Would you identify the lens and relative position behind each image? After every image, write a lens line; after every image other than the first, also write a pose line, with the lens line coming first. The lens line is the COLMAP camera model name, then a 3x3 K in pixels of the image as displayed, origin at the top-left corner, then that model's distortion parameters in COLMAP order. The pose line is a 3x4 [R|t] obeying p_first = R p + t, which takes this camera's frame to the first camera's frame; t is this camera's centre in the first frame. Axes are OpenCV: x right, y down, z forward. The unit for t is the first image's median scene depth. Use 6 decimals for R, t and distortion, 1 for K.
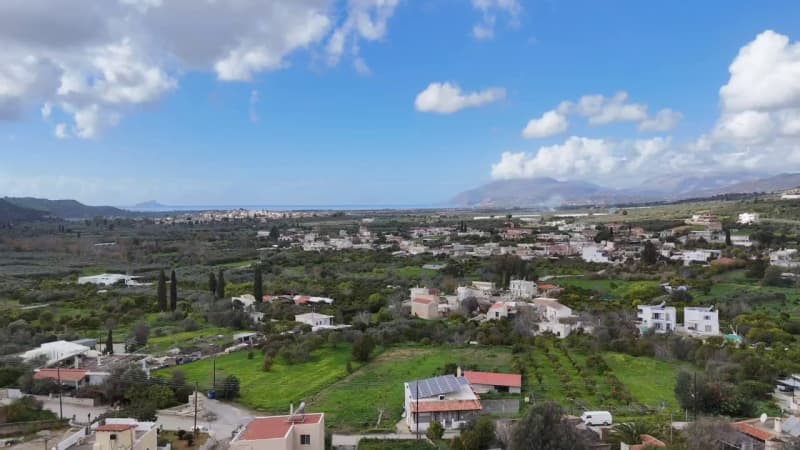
lens RADIAL K [[592.7, 0, 399.4], [0, 592.7, 188.8], [0, 0, 1]] dist [0.082946, -0.068281]
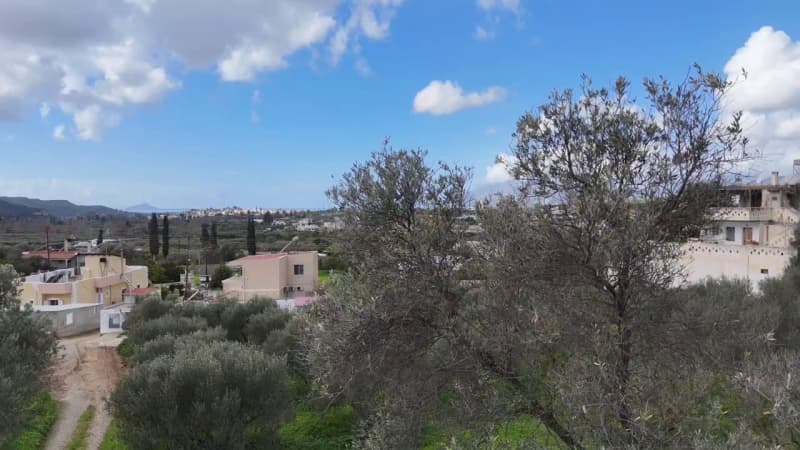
lens RADIAL K [[596.7, 0, 400.0], [0, 596.7, 225.0], [0, 0, 1]] dist [0.032491, 0.001937]
pose [[0.998976, 0.043812, 0.011297, -0.001306], [-0.043241, 0.997974, -0.046673, 0.105581], [-0.013319, 0.046136, 0.998846, 0.003654]]
